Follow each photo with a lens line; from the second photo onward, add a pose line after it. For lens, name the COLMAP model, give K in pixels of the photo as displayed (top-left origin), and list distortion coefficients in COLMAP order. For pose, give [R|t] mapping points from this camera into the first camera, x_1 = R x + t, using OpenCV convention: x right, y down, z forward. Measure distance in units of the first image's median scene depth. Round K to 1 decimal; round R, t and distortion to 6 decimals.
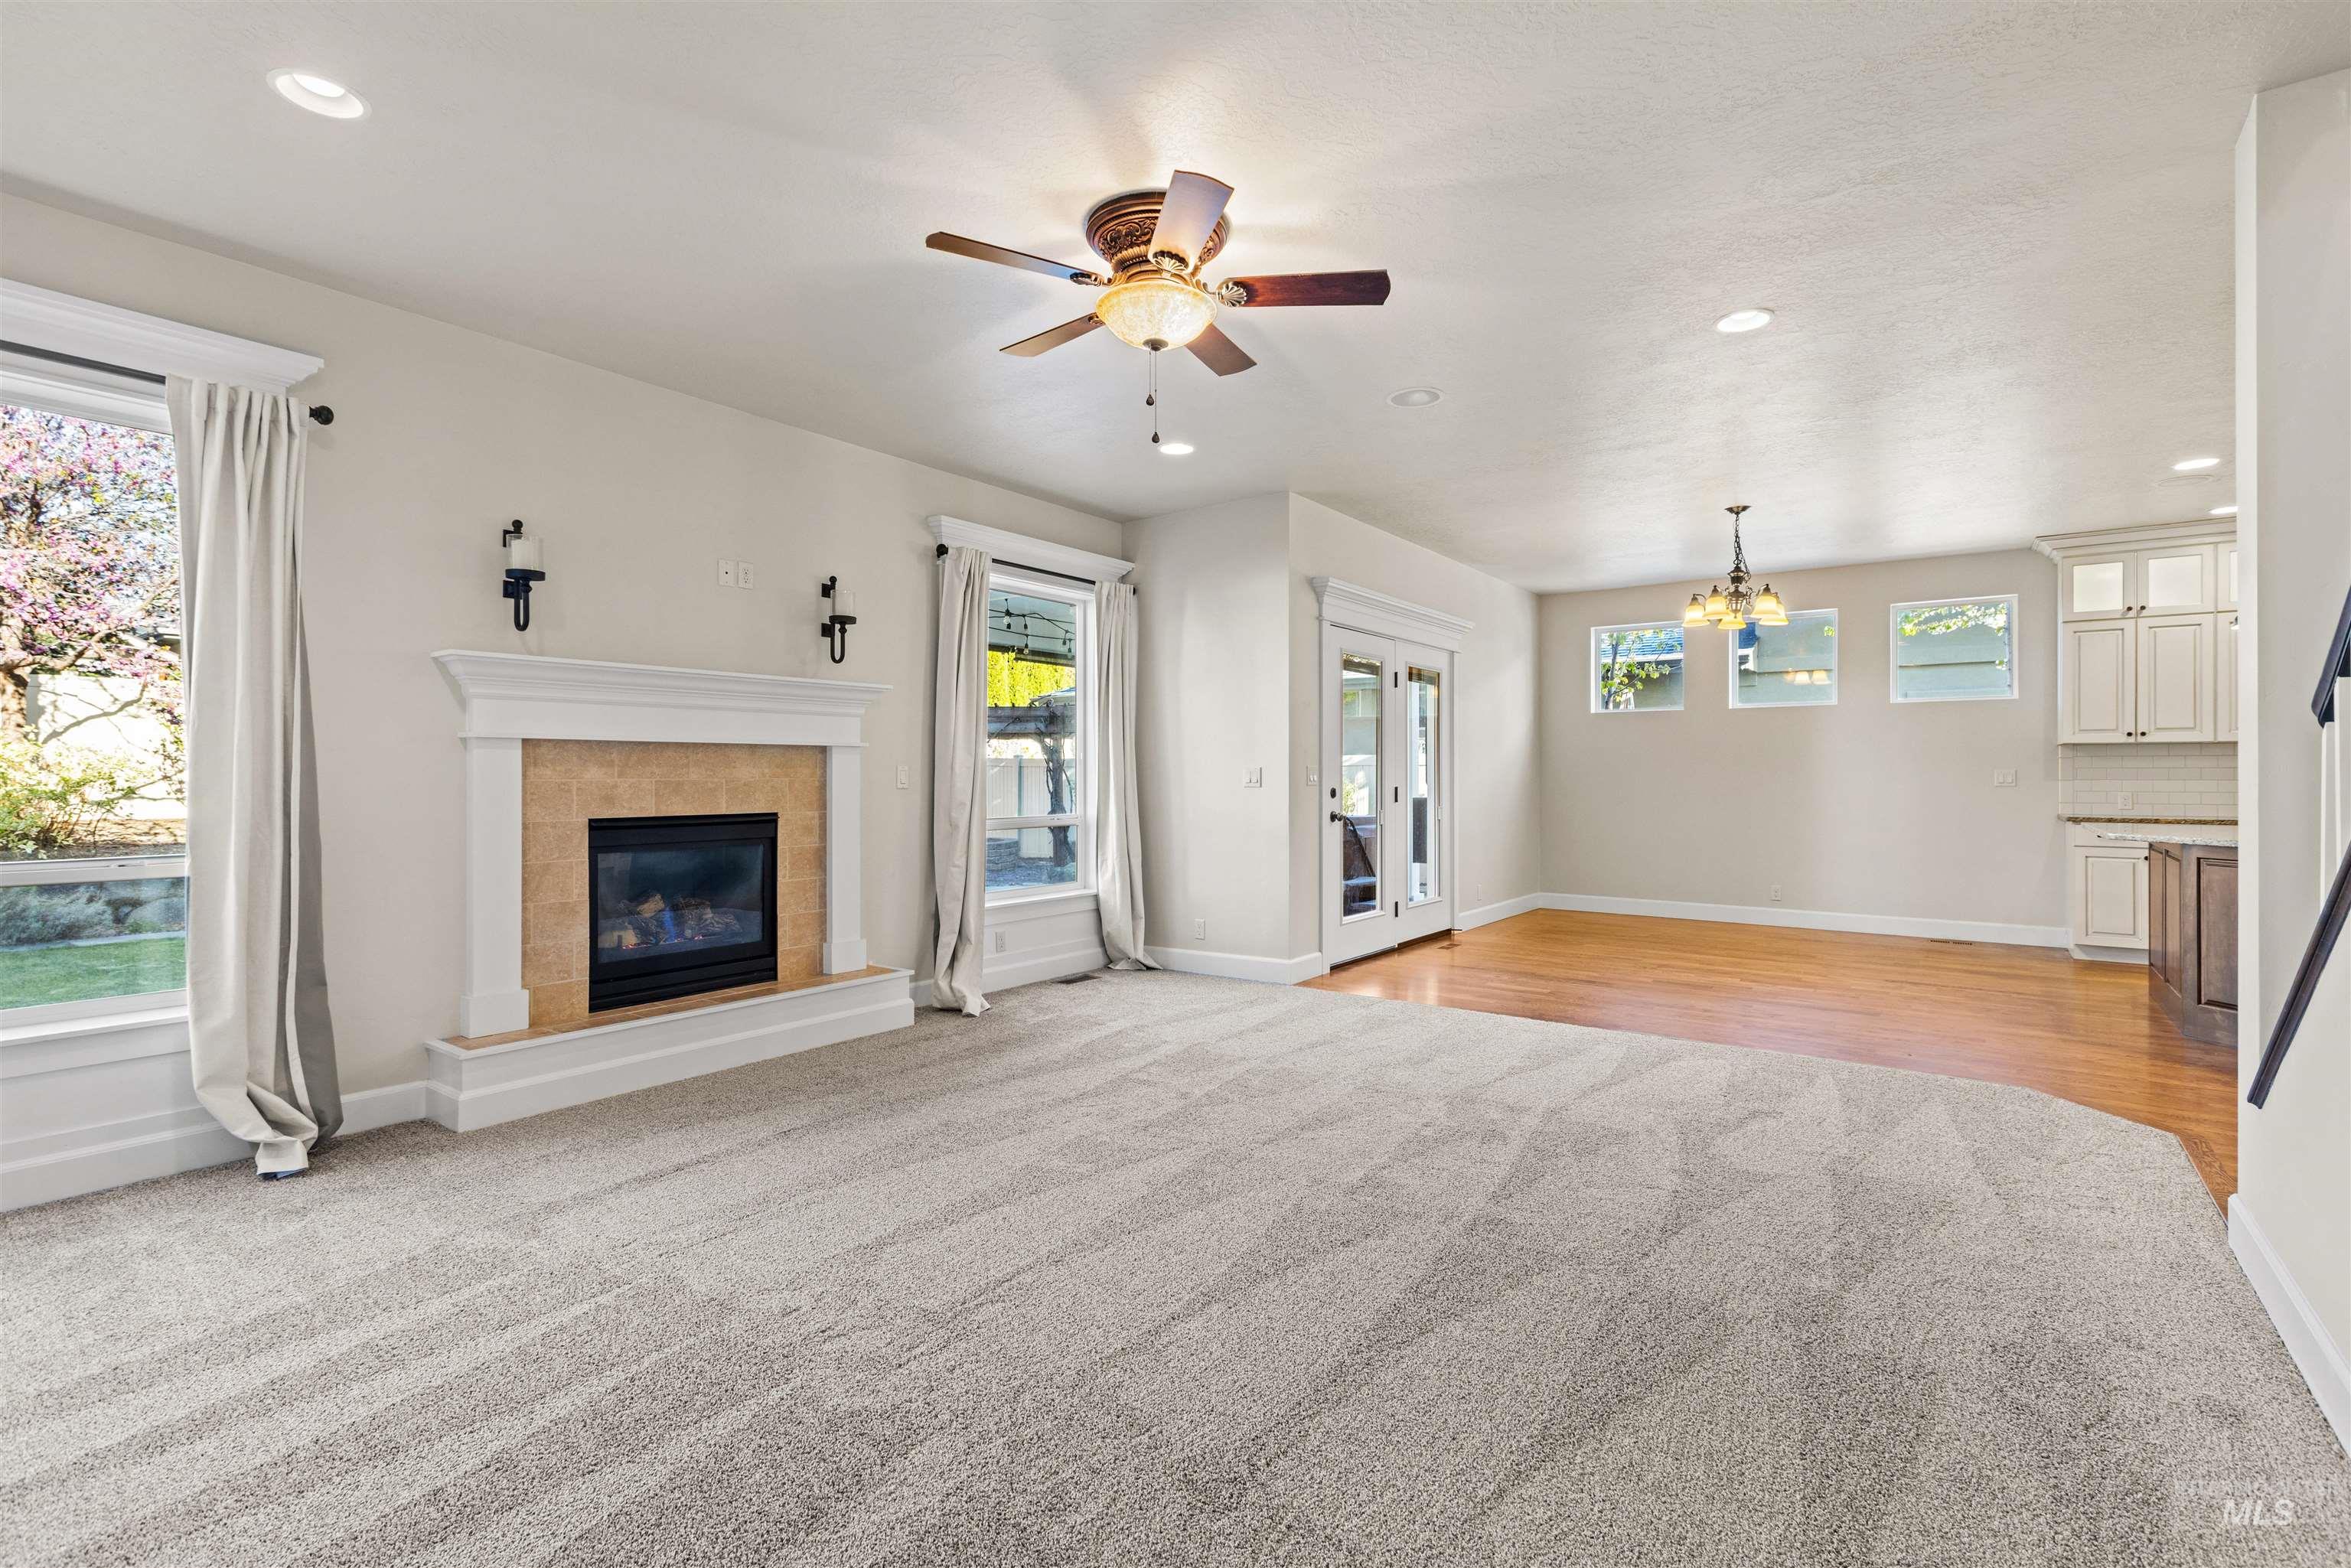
lens RADIAL K [[1024.3, 0, 1198.1], [0, 1024.3, 772.2], [0, 0, 1]] dist [0.000727, -0.002467]
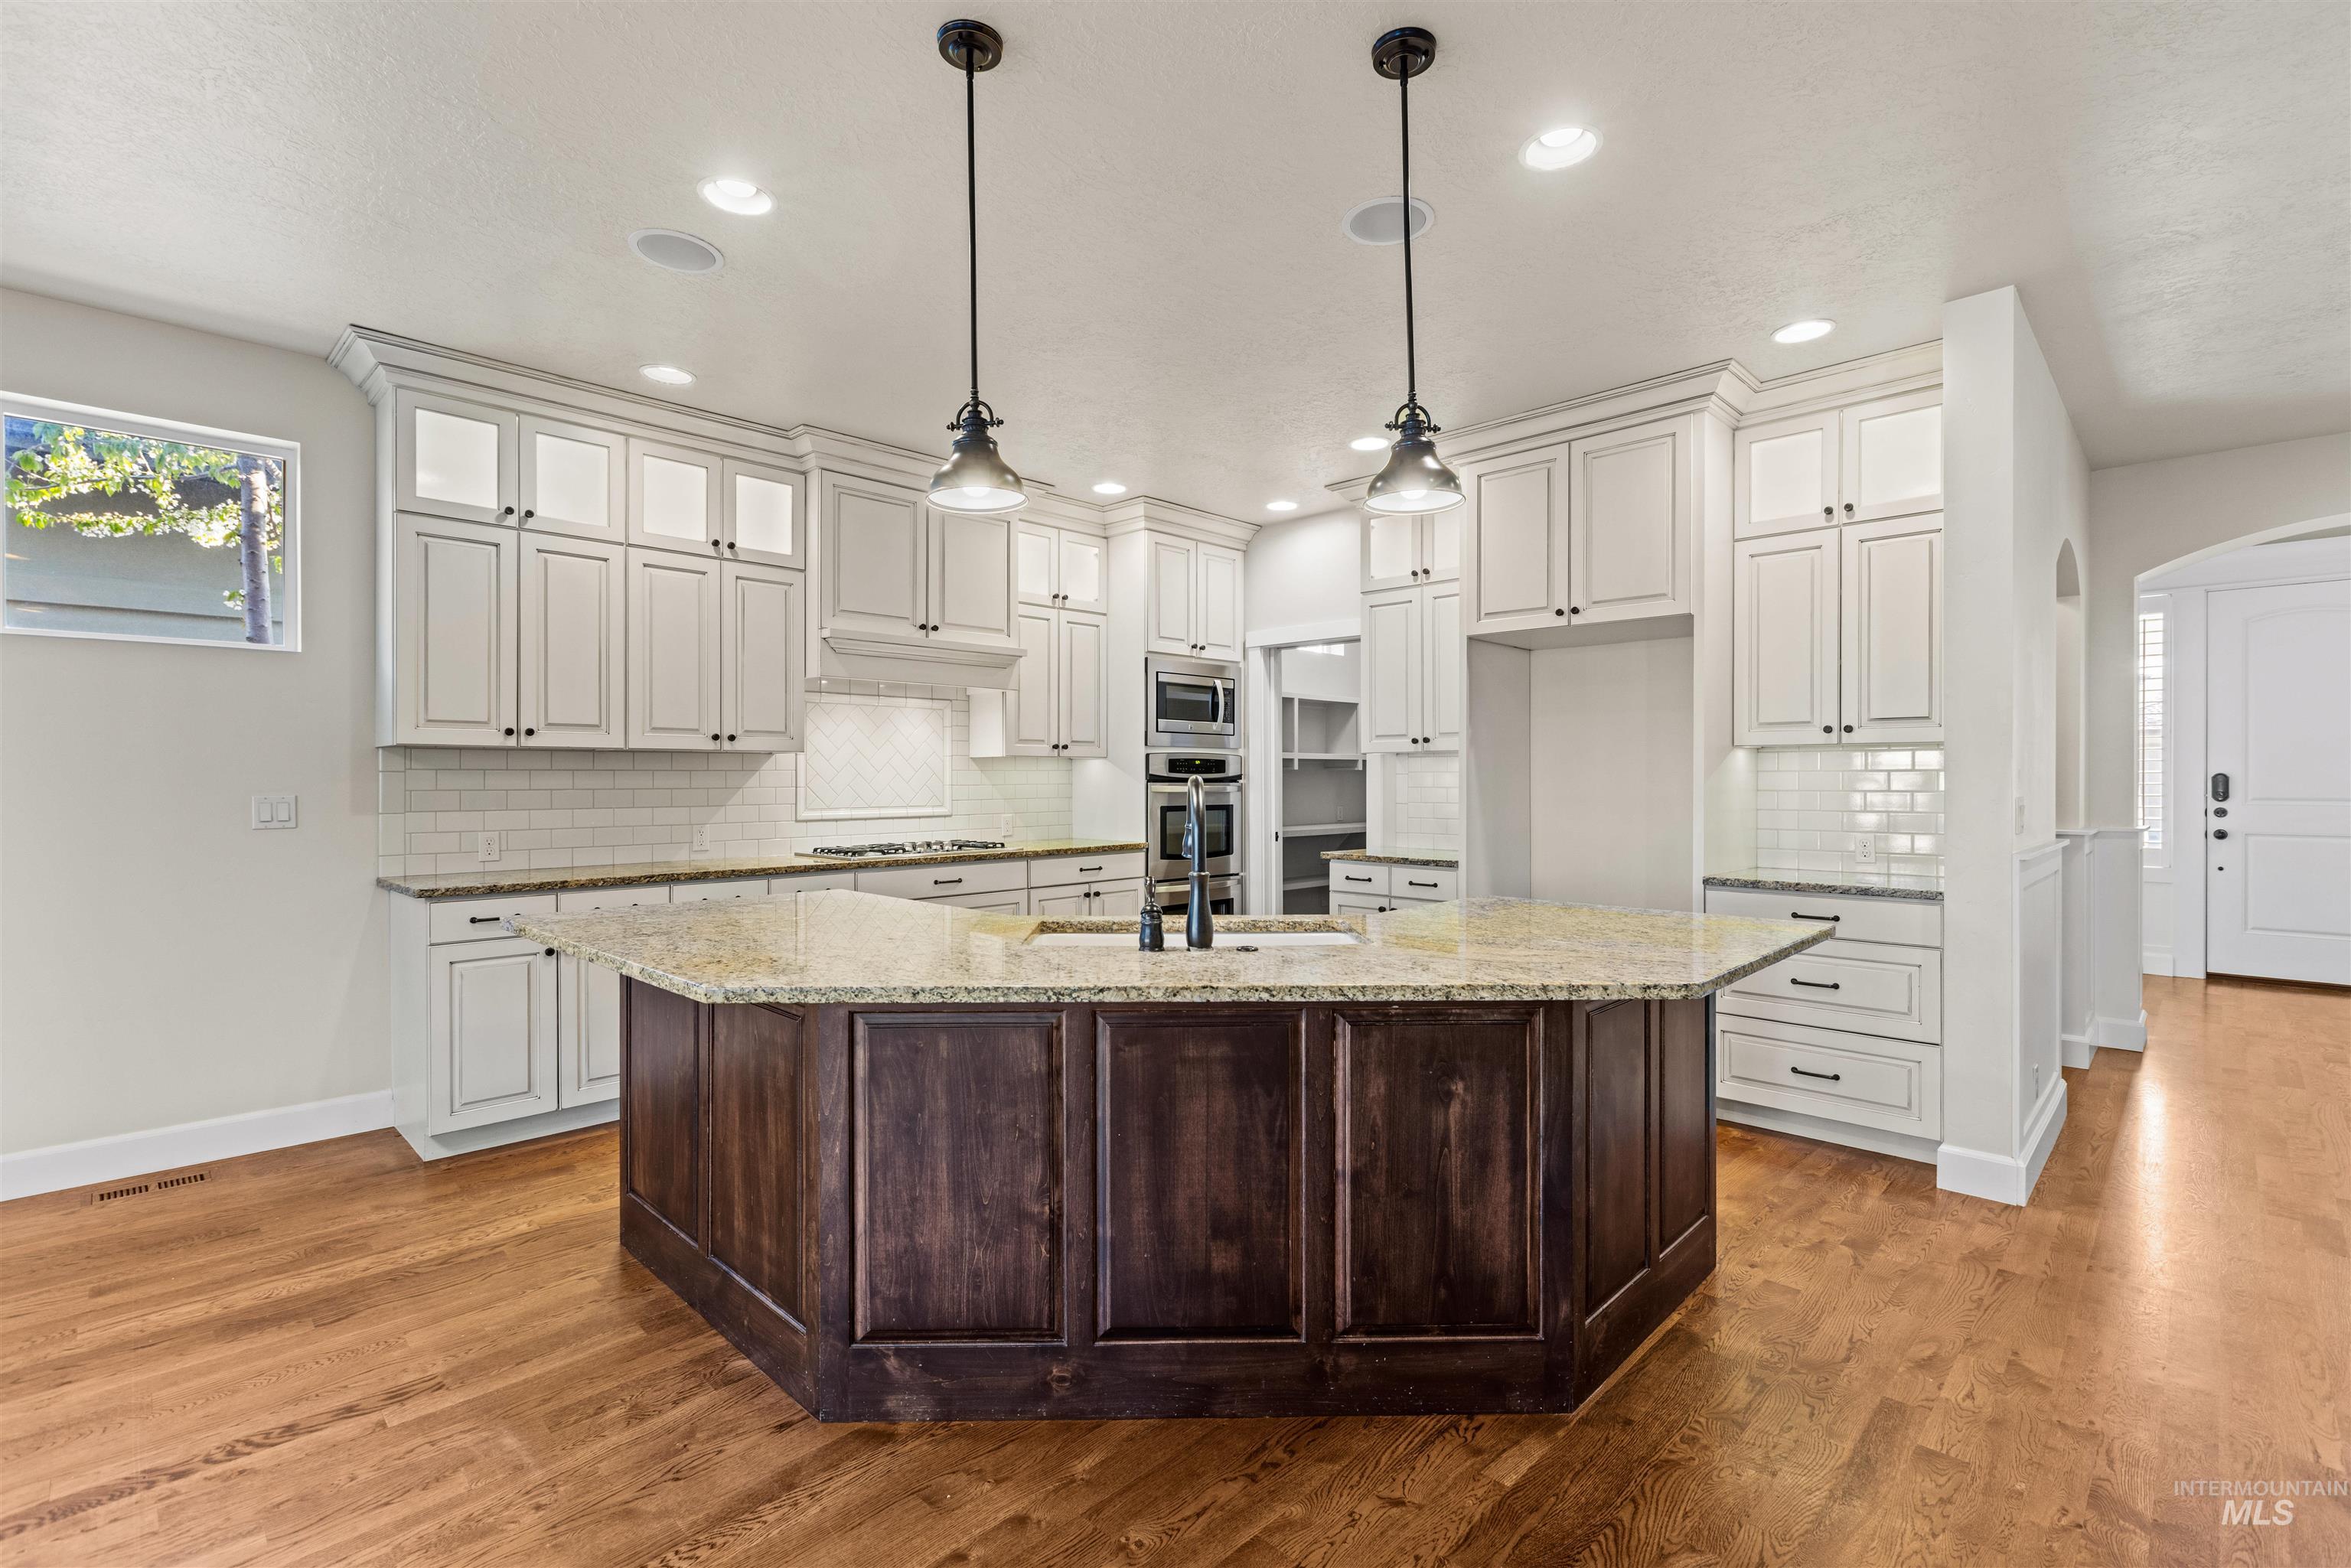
lens RADIAL K [[1048.9, 0, 1179.7], [0, 1048.9, 786.5], [0, 0, 1]] dist [-0.002547, 0.000823]
pose [[0.133315, -0.010280, 0.991020, 0.397990], [-0.000216, 0.999946, 0.010401, -0.013397], [-0.991074, -0.001601, 0.133305, 0.576447]]
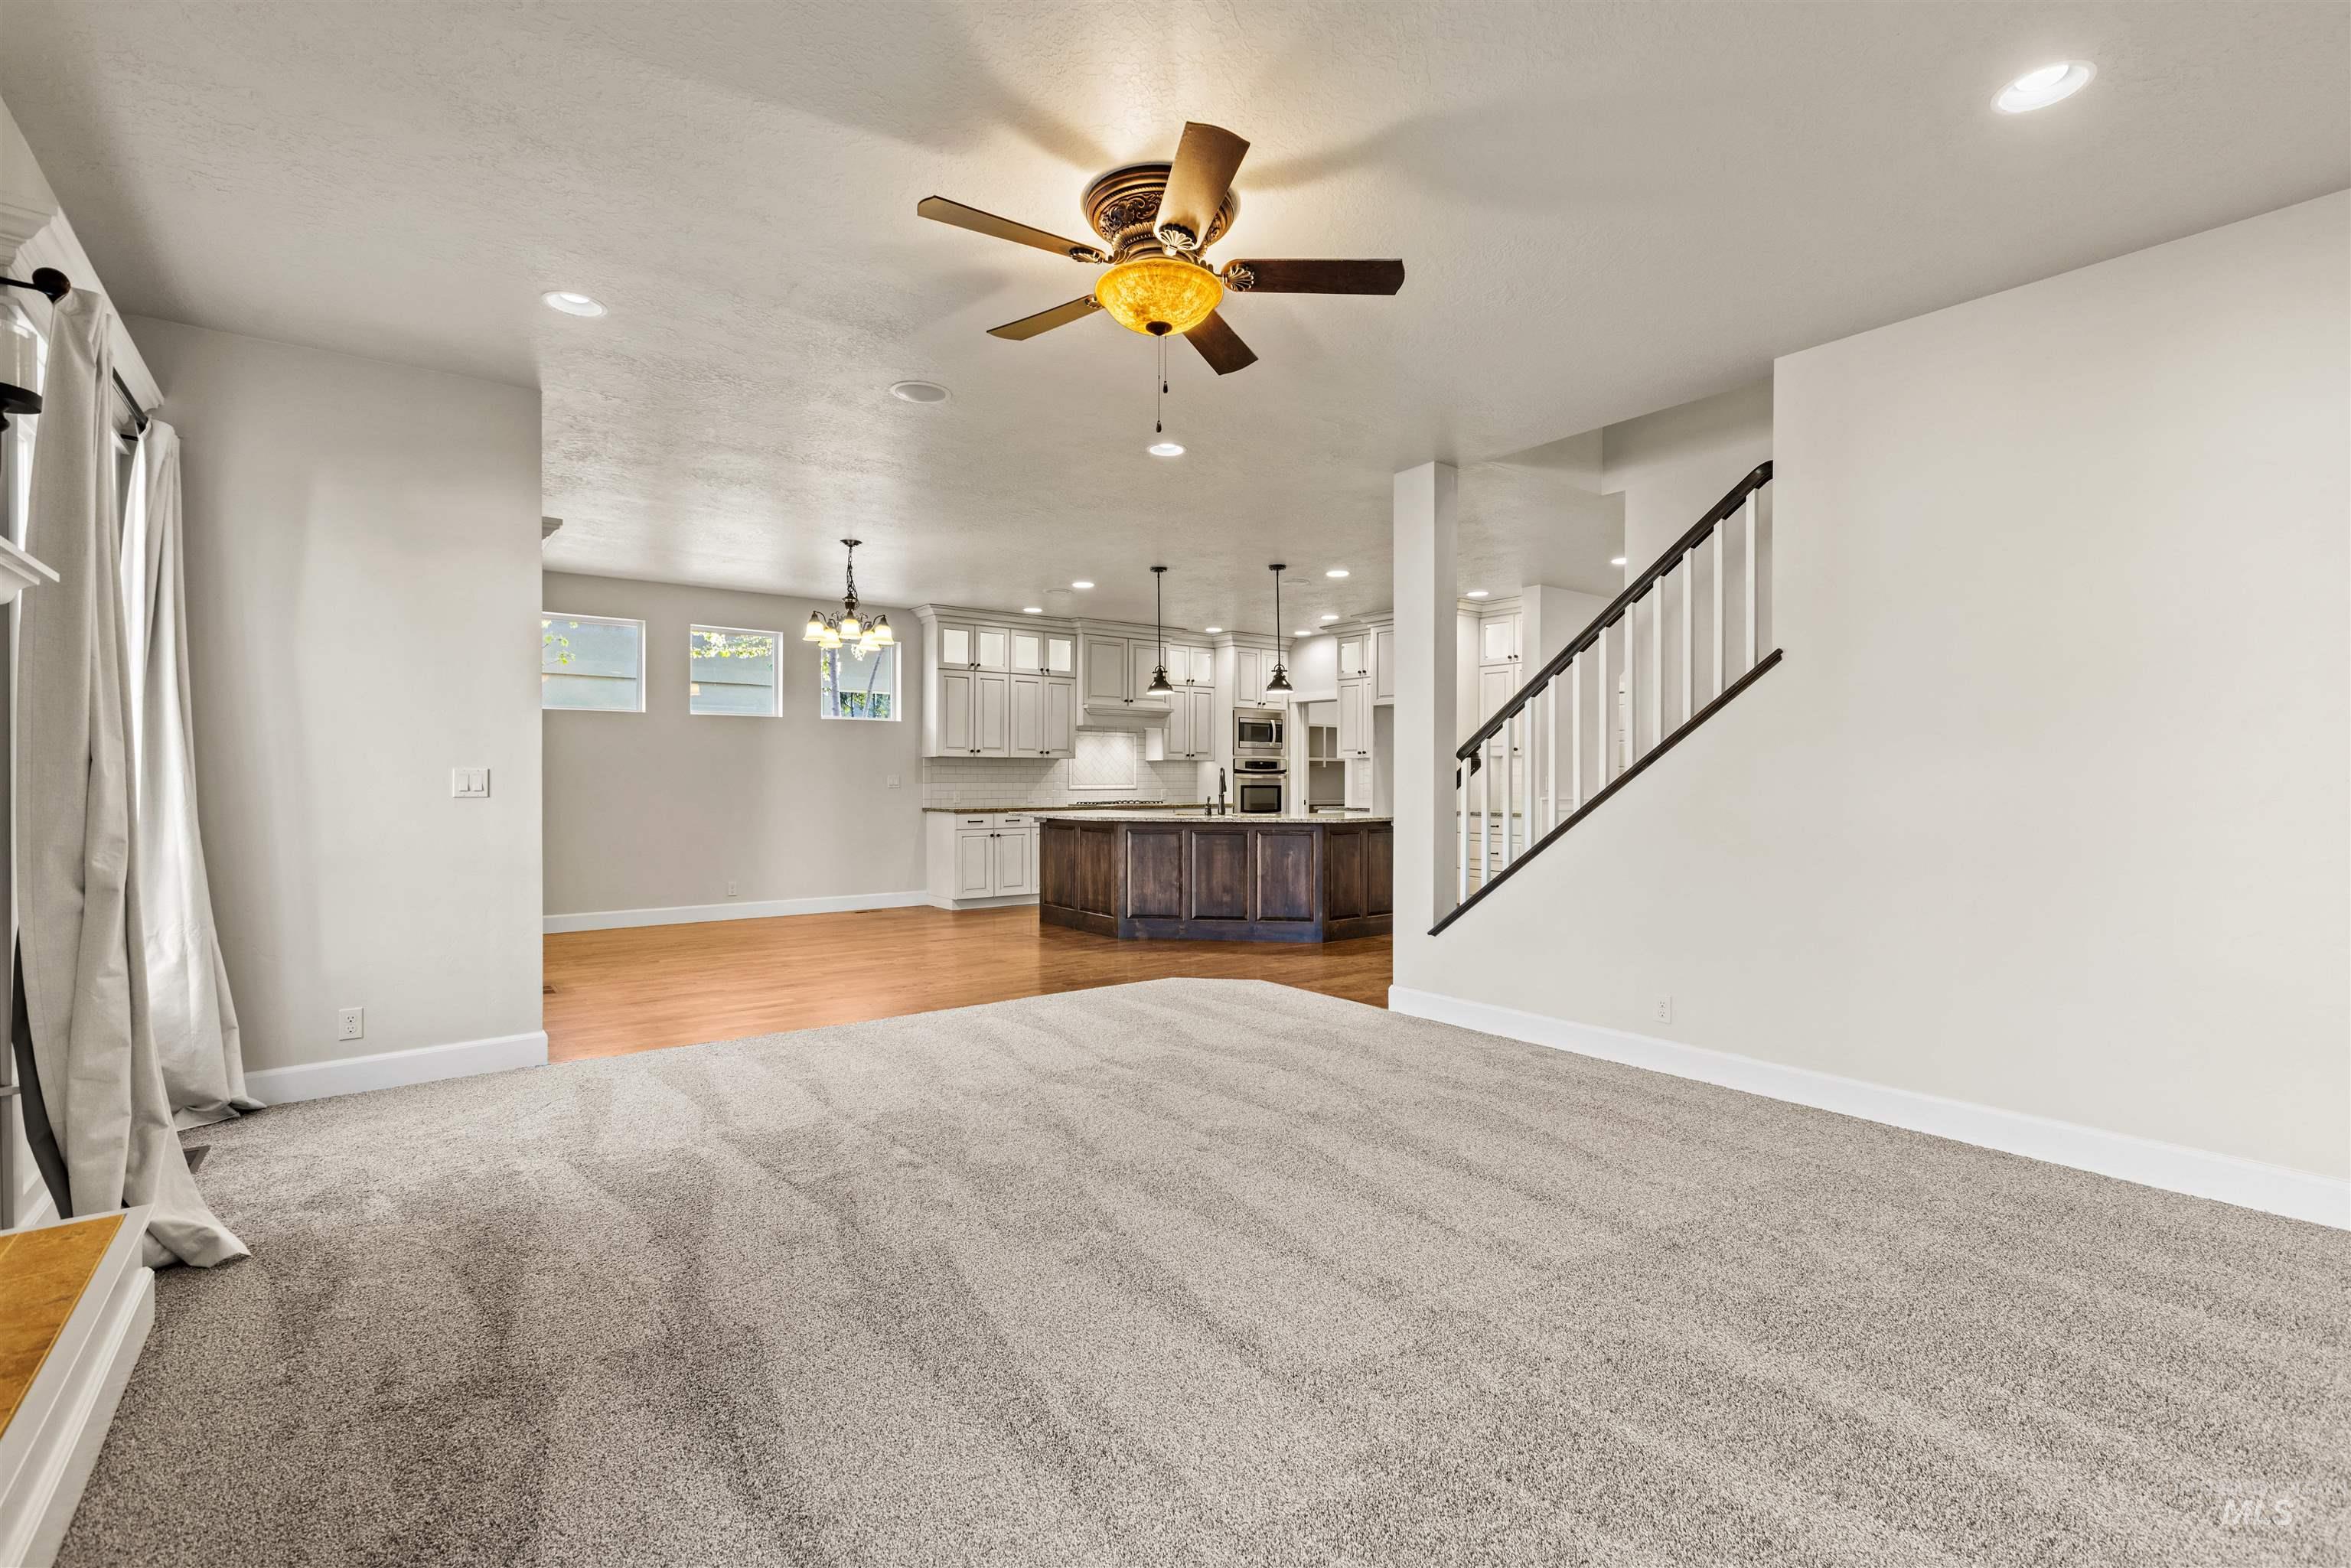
lens RADIAL K [[1048.9, 0, 1121.2], [0, 1048.9, 789.2], [0, 0, 1]] dist [-0.002547, 0.000823]
pose [[0.321727, -0.010351, 0.946776, -0.453582], [-0.002543, 0.999927, 0.011796, -0.001191], [-0.946829, -0.006203, 0.321677, 0.334135]]
